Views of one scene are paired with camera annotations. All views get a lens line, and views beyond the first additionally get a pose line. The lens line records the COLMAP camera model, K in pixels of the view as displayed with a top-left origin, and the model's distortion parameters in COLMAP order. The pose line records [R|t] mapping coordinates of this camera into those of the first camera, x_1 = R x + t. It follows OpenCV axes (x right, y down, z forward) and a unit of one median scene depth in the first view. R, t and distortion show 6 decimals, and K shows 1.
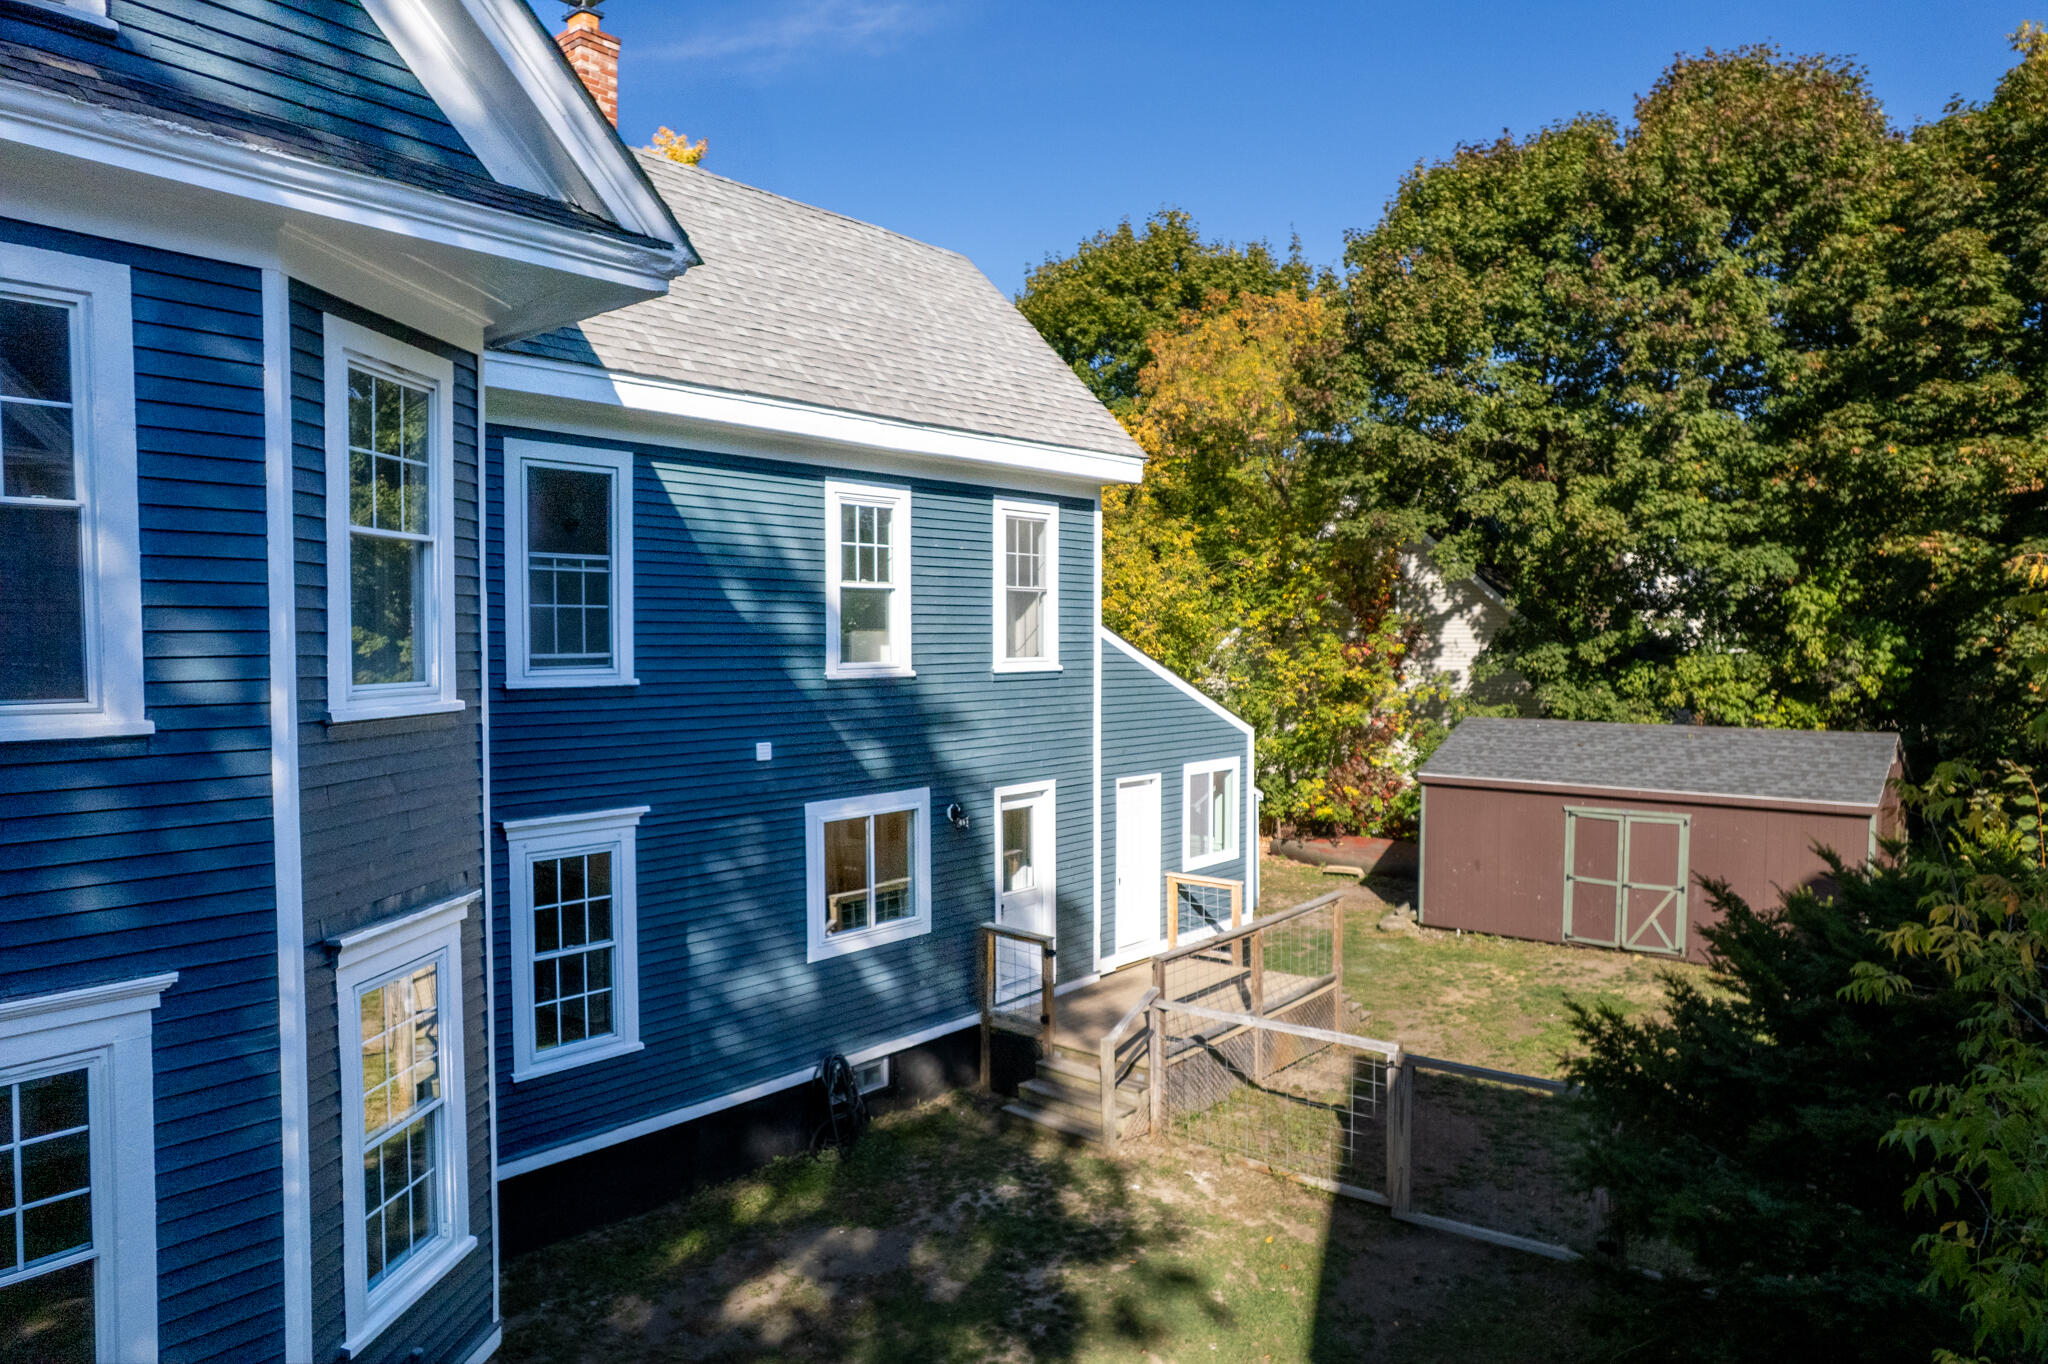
lens RADIAL K [[1415.4, 0, 1026.5], [0, 1415.4, 668.6], [0, 0, 1]] dist [-0.026029, 0.036418]
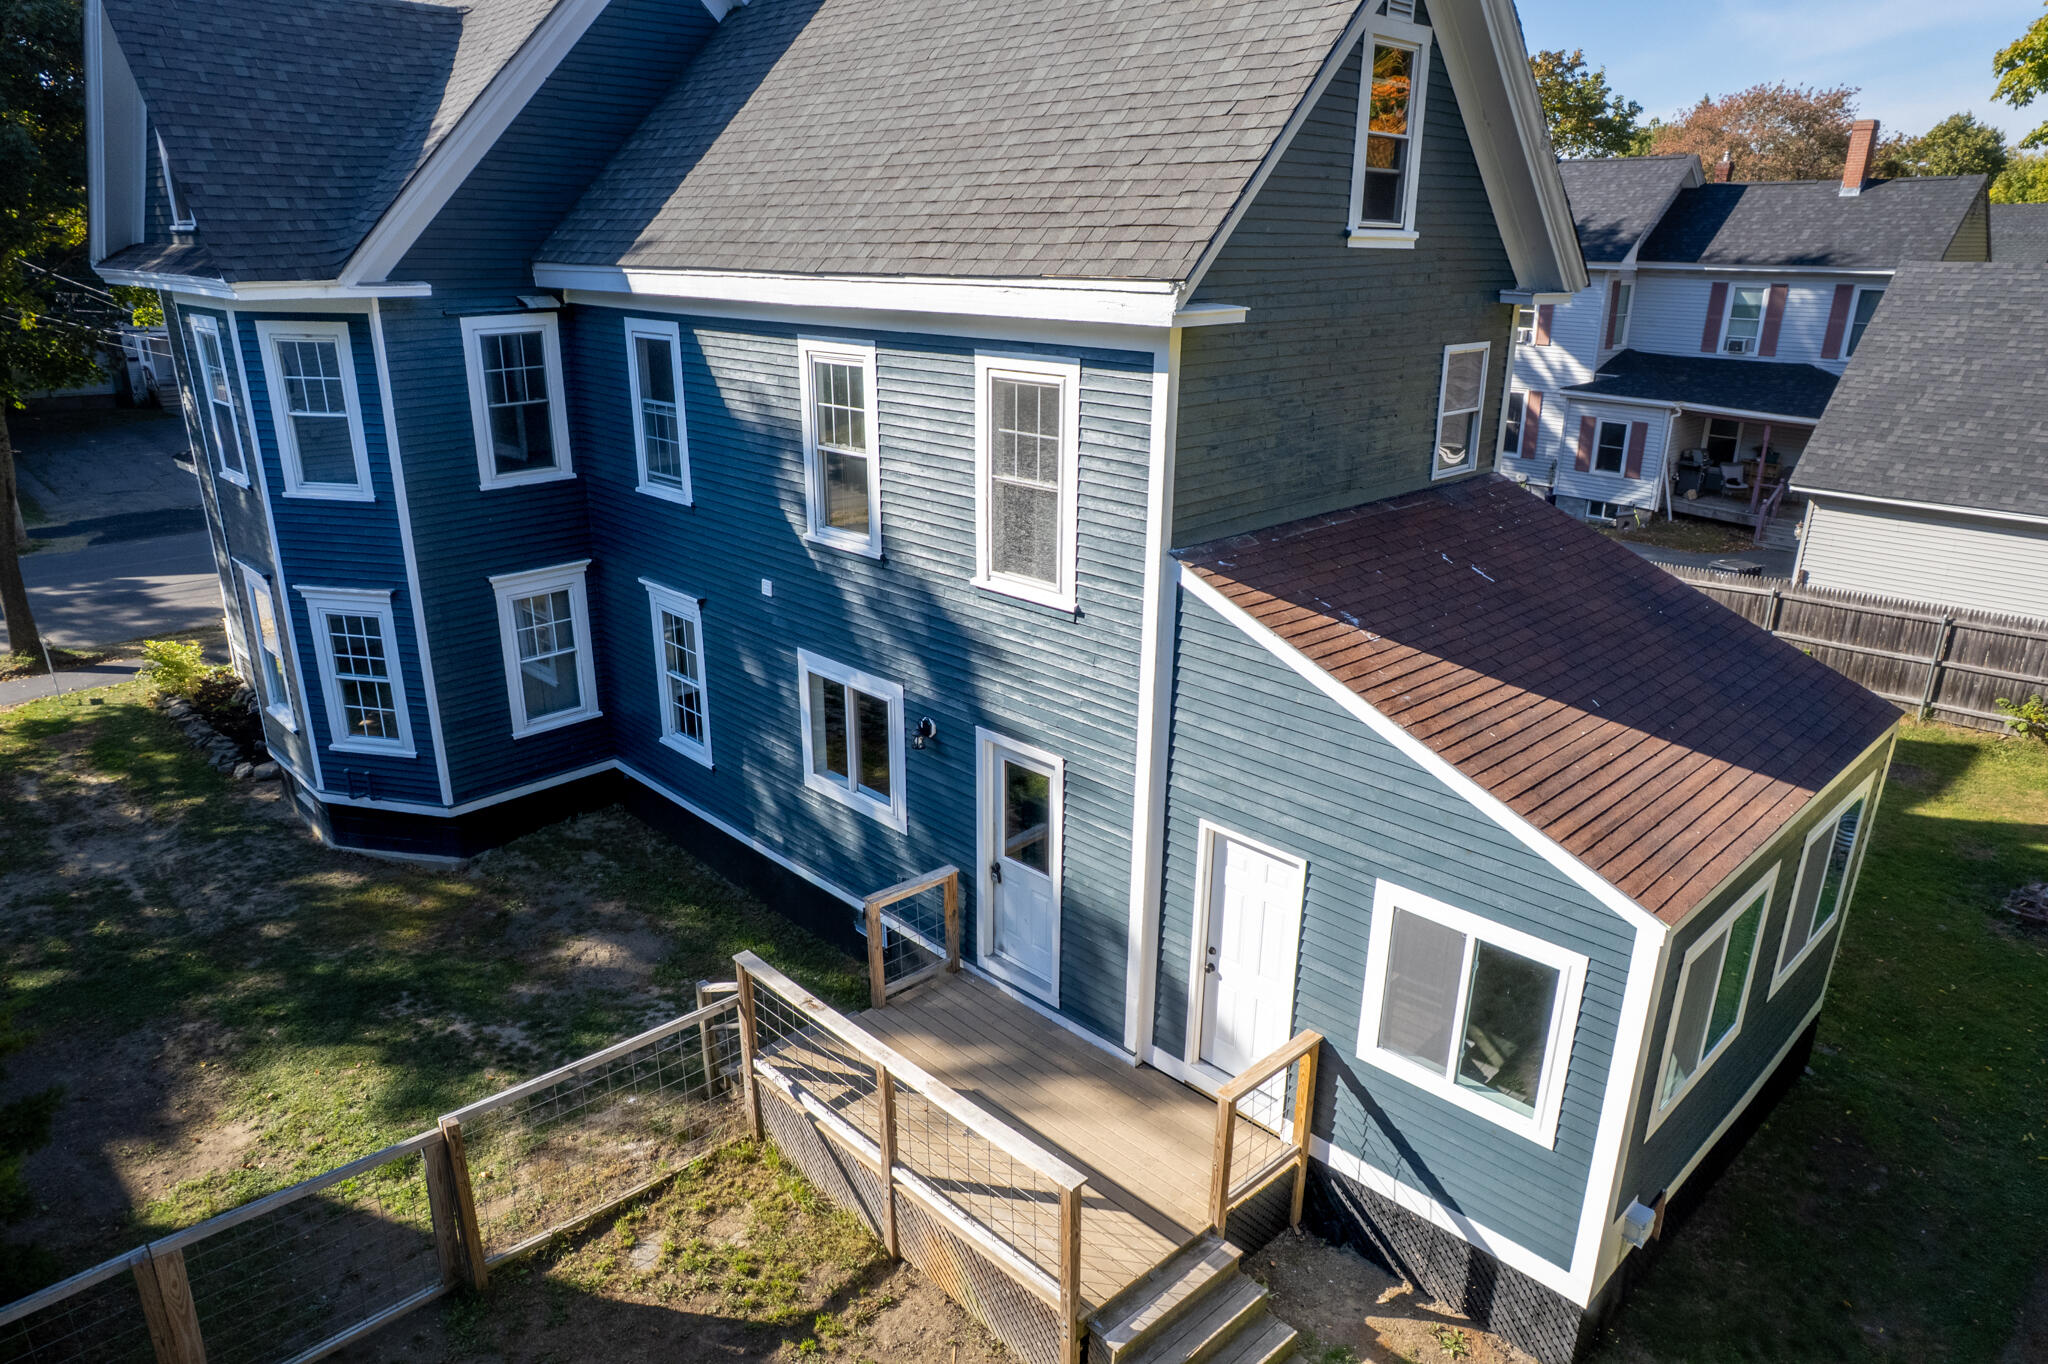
lens RADIAL K [[1318.4, 0, 1016.4], [0, 1318.4, 682.3], [0, 0, 1]] dist [-0.072399, 0.067705]
pose [[-0.138447, 0.325073, -0.935500, 0.464622], [-0.019067, 0.943546, 0.330691, -0.129485], [0.990186, 0.063620, -0.124433, 0.783602]]
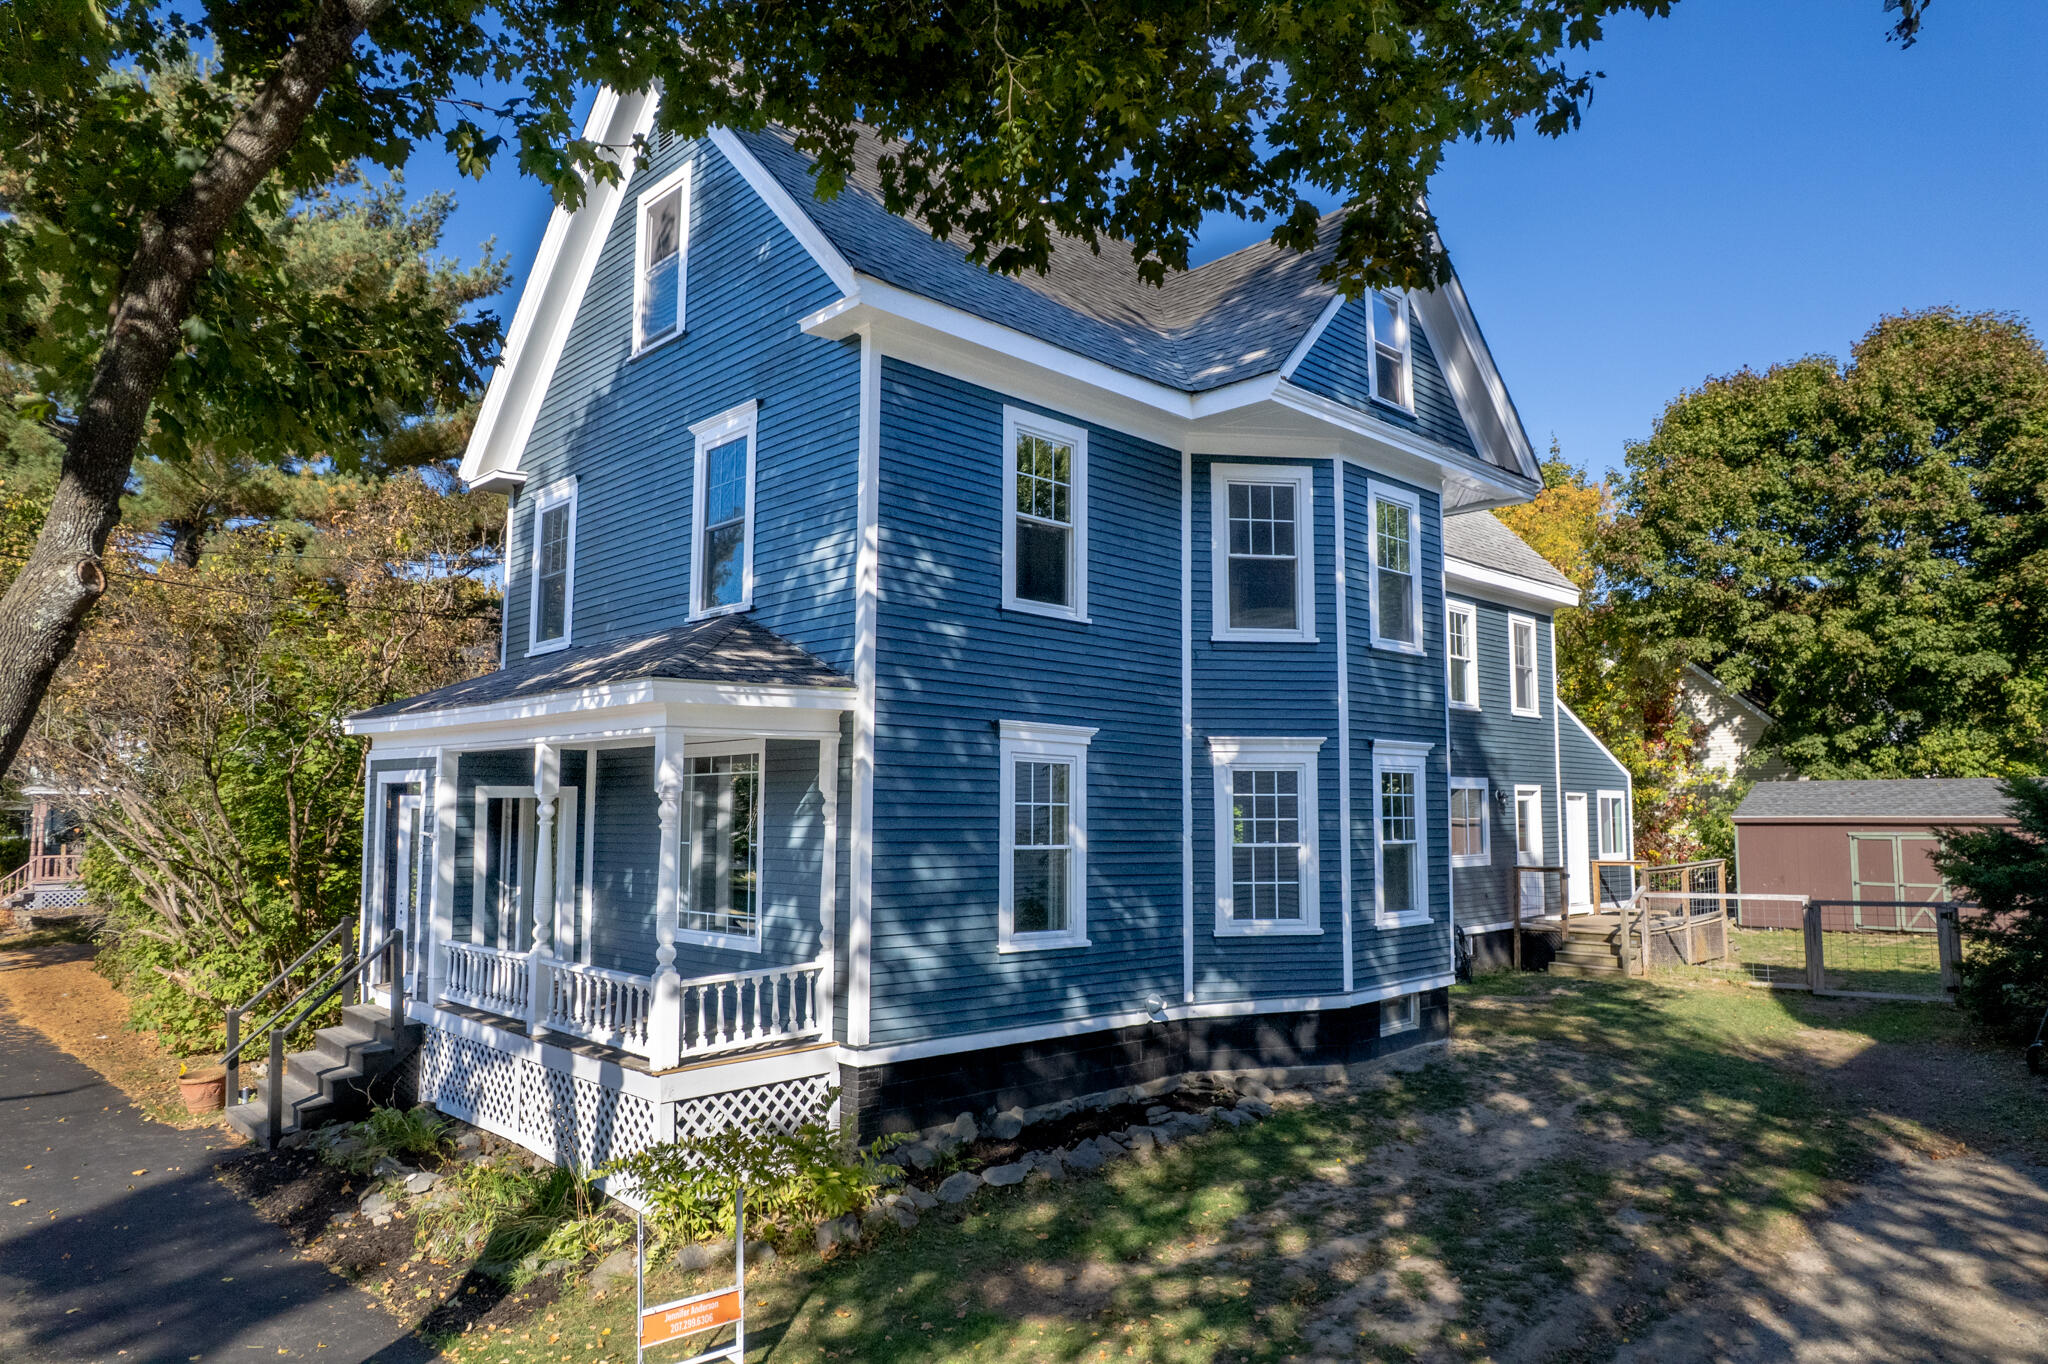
lens RADIAL K [[1318.4, 0, 1038.6], [0, 1318.4, 666.2], [0, 0, 1]] dist [-0.072399, 0.067705]
pose [[0.991846, -0.013511, -0.126722, -0.241721], [-0.002720, 0.991893, -0.127046, 0.090689], [0.127411, 0.126355, 0.983769, -0.378549]]
